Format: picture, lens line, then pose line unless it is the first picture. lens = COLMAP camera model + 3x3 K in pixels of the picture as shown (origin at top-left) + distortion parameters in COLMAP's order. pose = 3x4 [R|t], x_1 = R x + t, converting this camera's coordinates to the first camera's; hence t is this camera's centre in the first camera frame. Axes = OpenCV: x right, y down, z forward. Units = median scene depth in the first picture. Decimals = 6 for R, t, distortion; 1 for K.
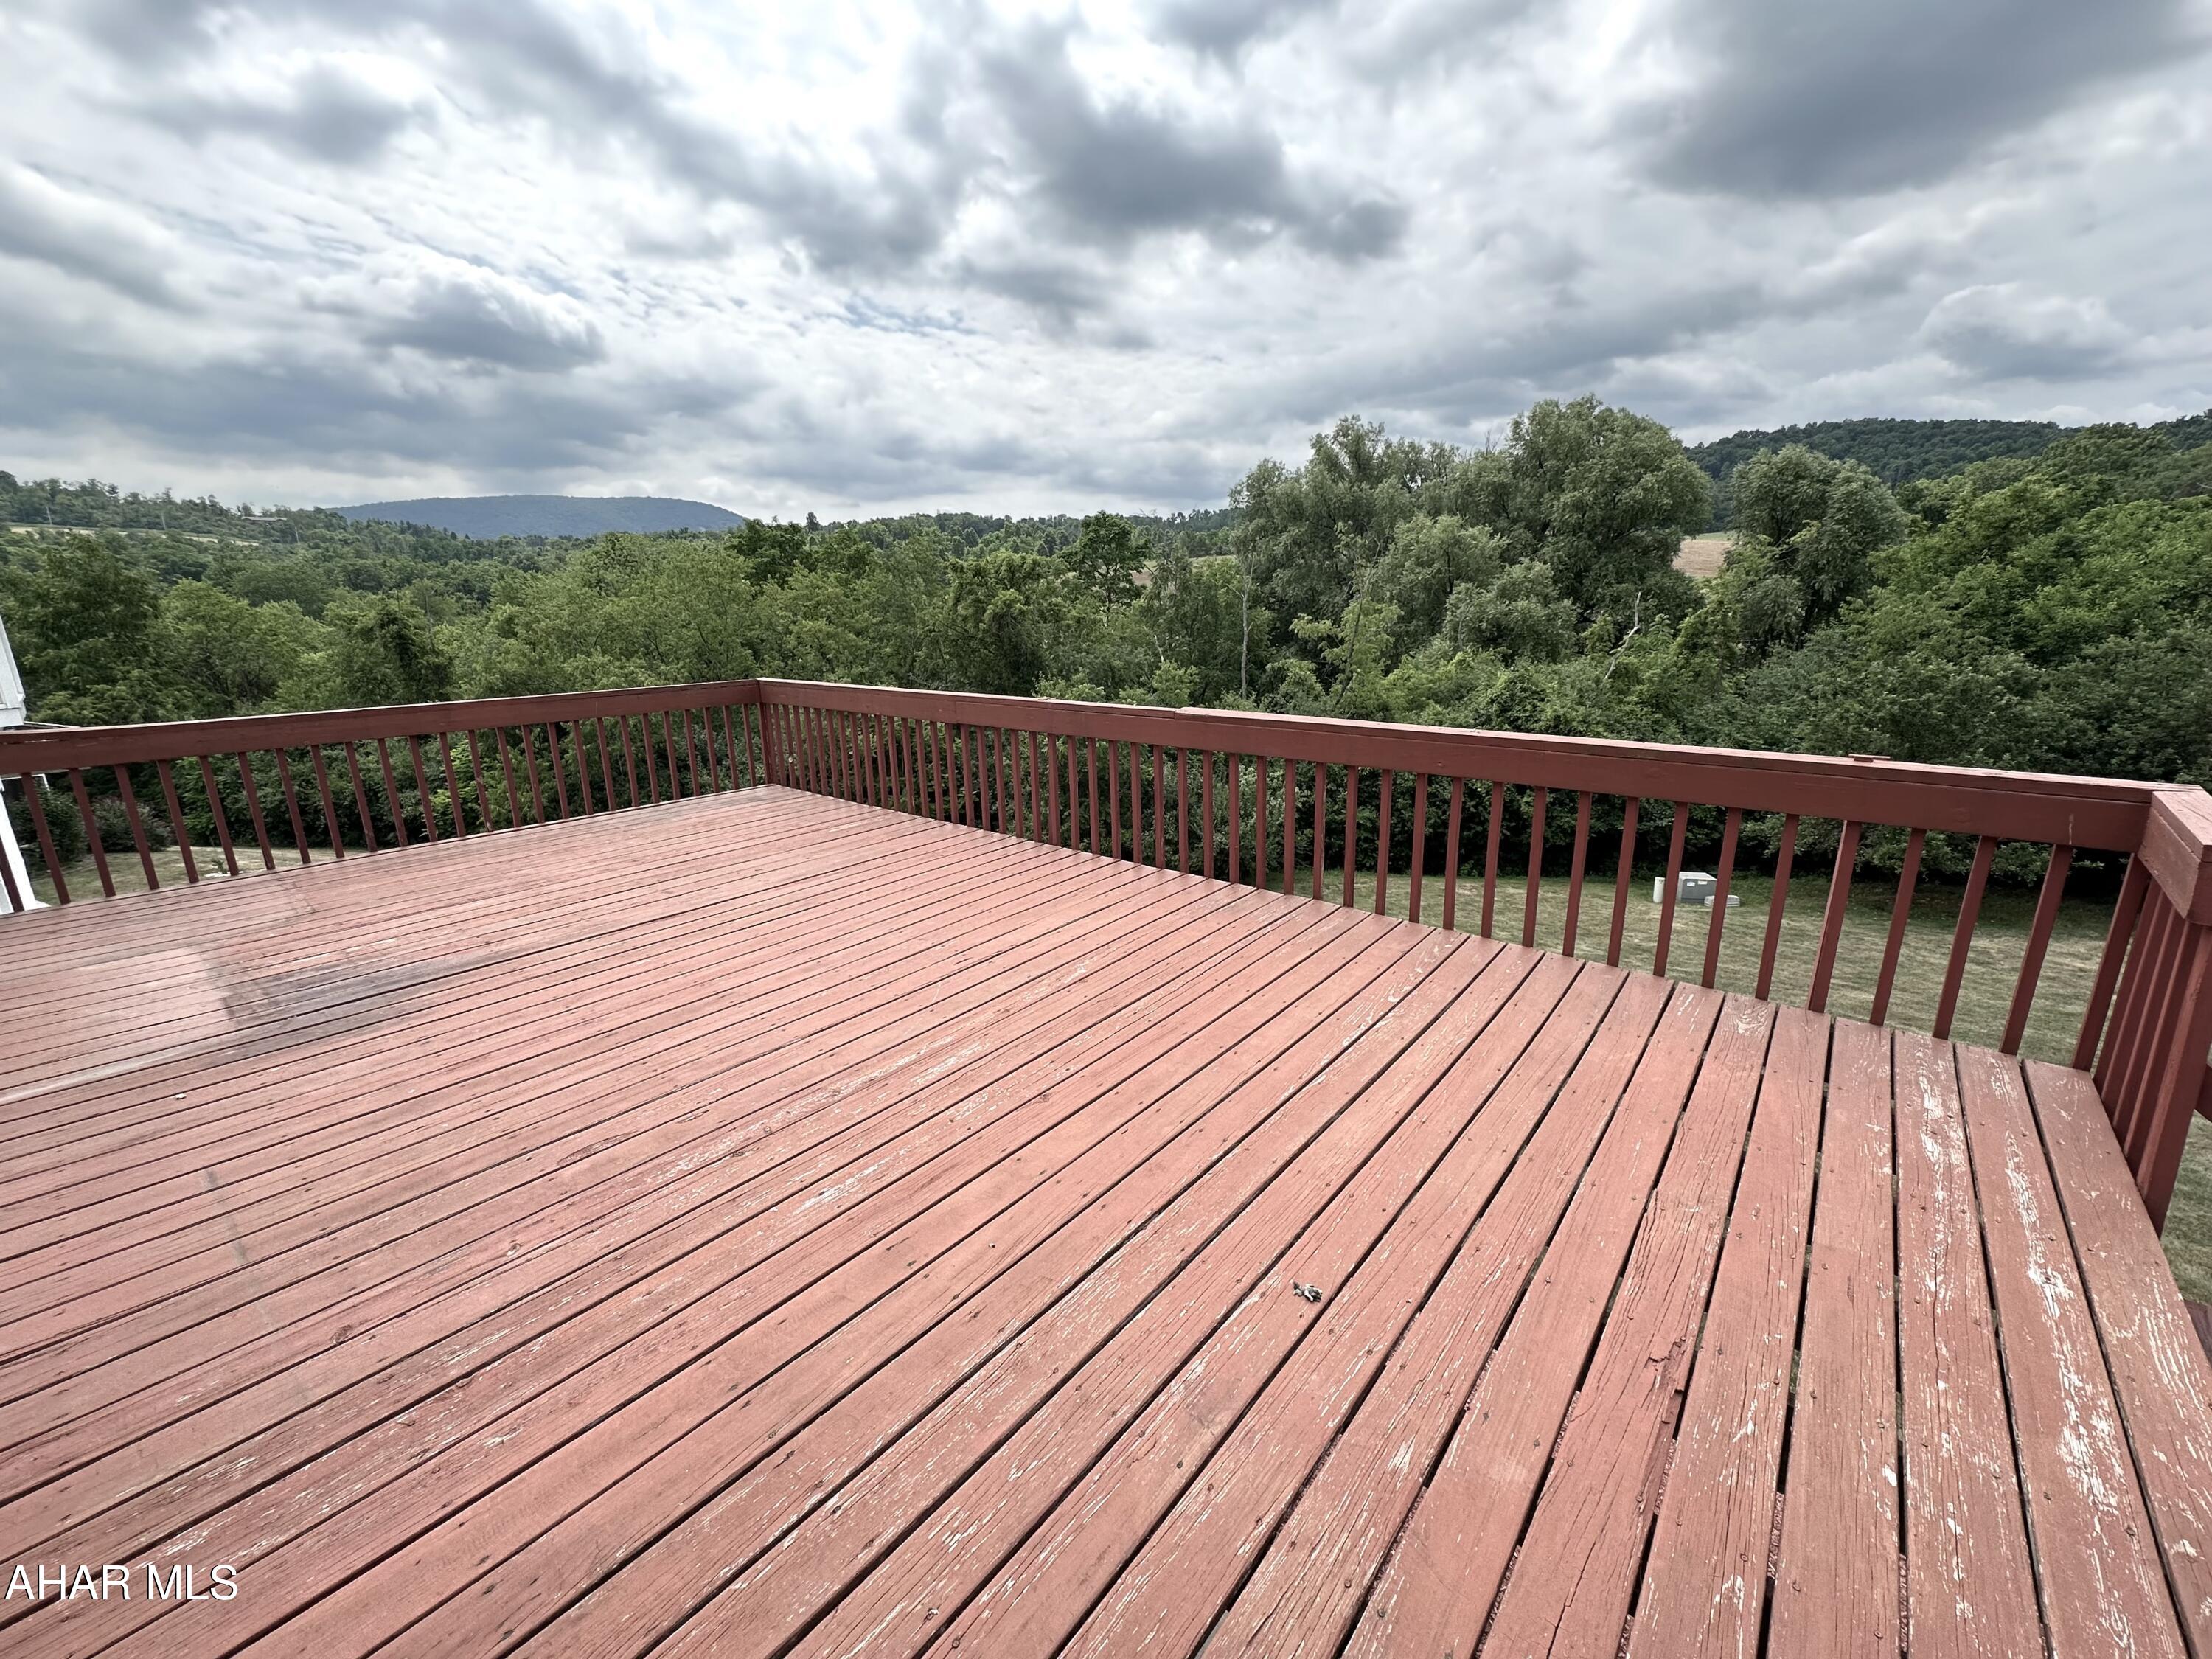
lens RADIAL K [[889.5, 0, 1106.0], [0, 889.5, 829.5], [0, 0, 1]] dist [0.000785, 0.000259]
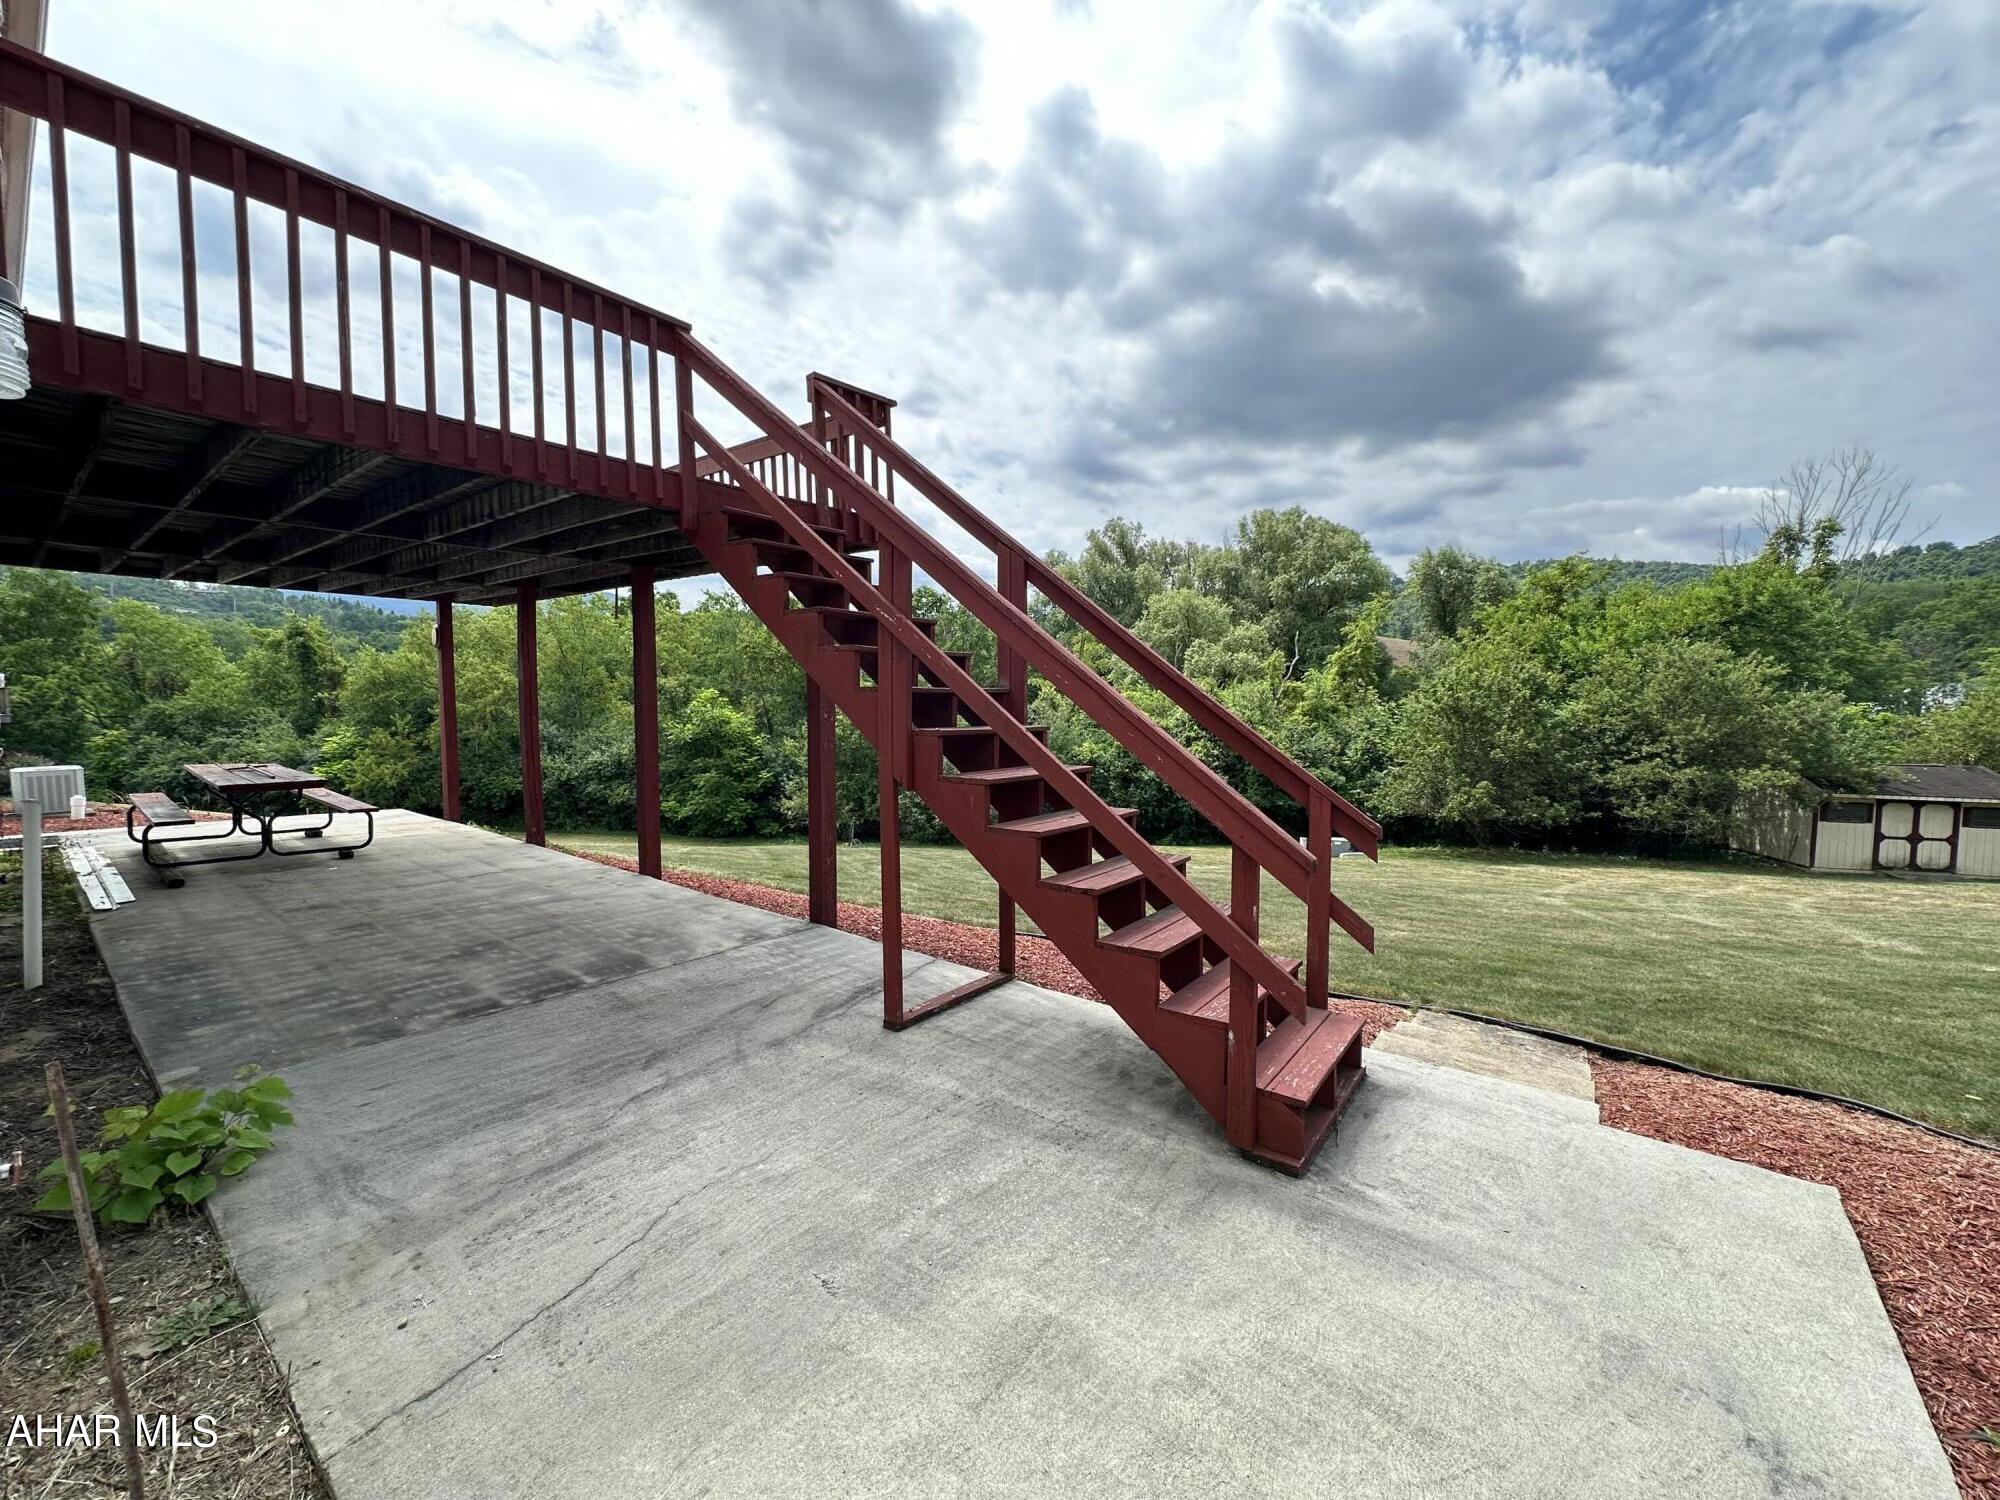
lens RADIAL K [[799.2, 0, 998.9], [0, 799.2, 750.1], [0, 0, 1]] dist [-0.000405, 0.000343]
pose [[0.998619, 0.022516, 0.047471, 0.074342], [-0.014073, 0.985134, -0.171208, 0.073666], [-0.050620, 0.170303, 0.984091, -0.065788]]
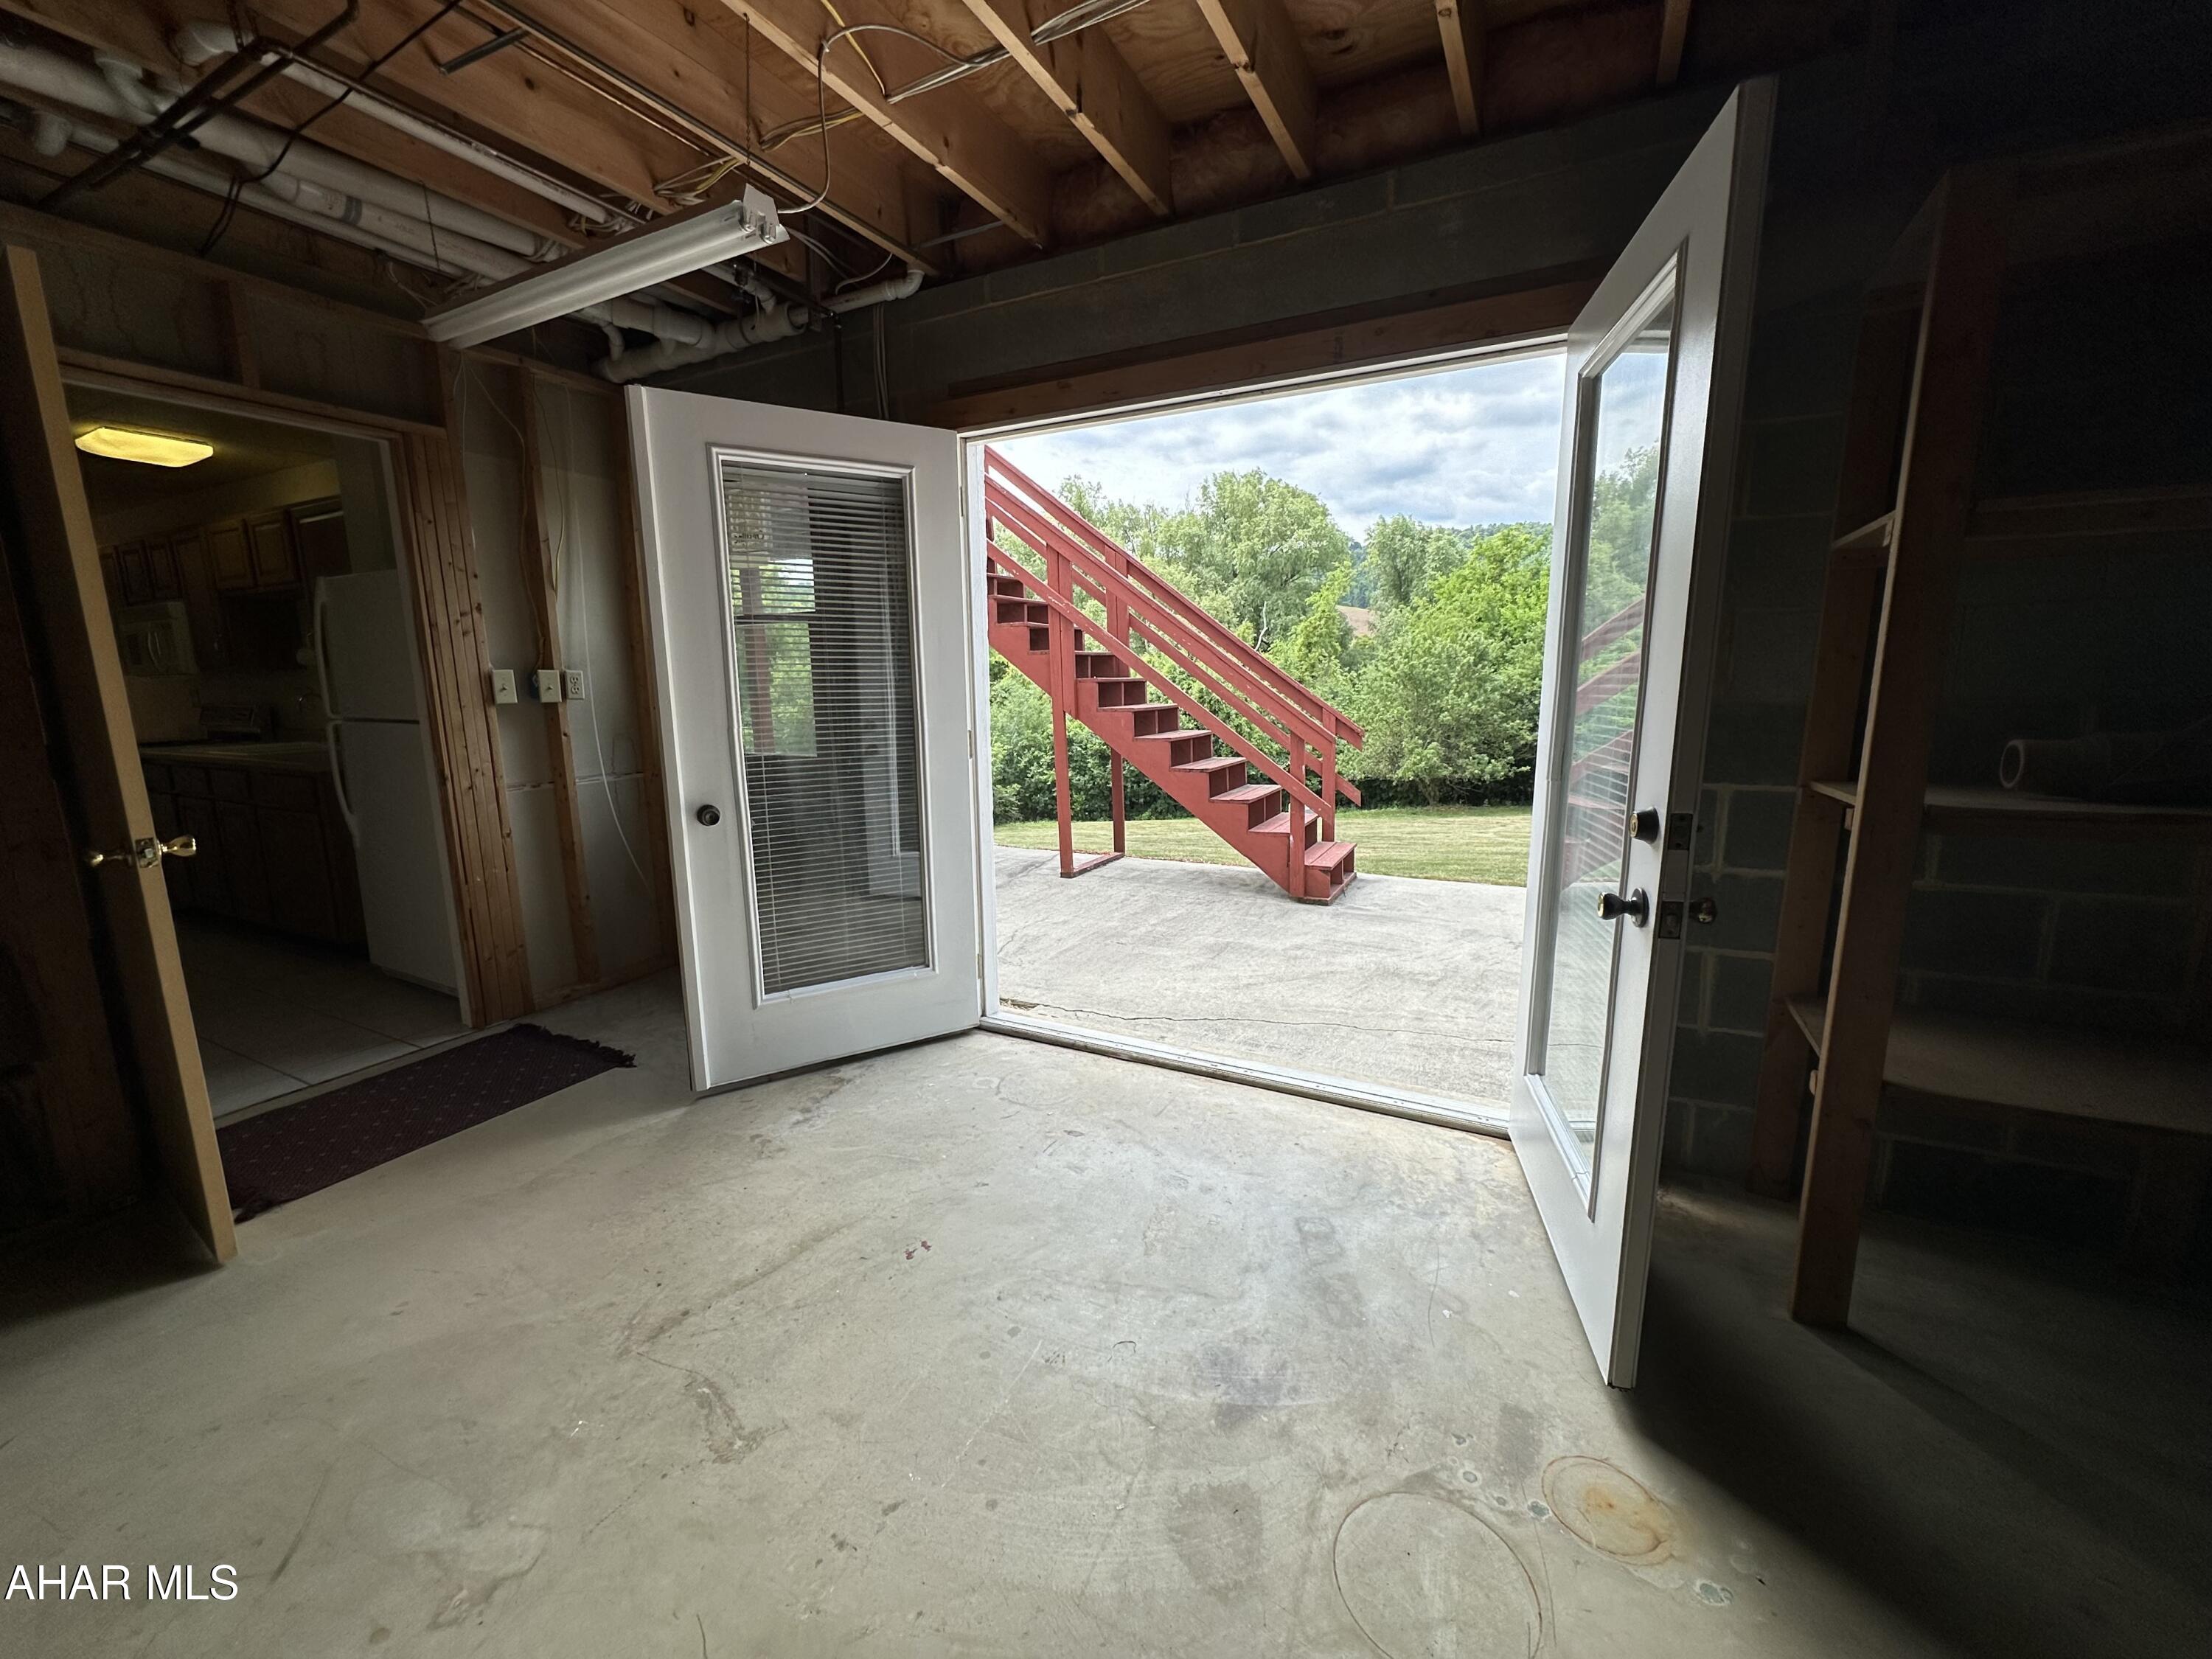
lens RADIAL K [[883.9, 0, 1104.8], [0, 883.9, 829.6], [0, 0, 1]] dist [-0.000405, 0.000343]
pose [[0.972455, -0.036566, 0.230206, 0.040650], [0.052689, 0.996540, -0.064282, 0.090392], [-0.227059, 0.074641, 0.971016, -0.118537]]
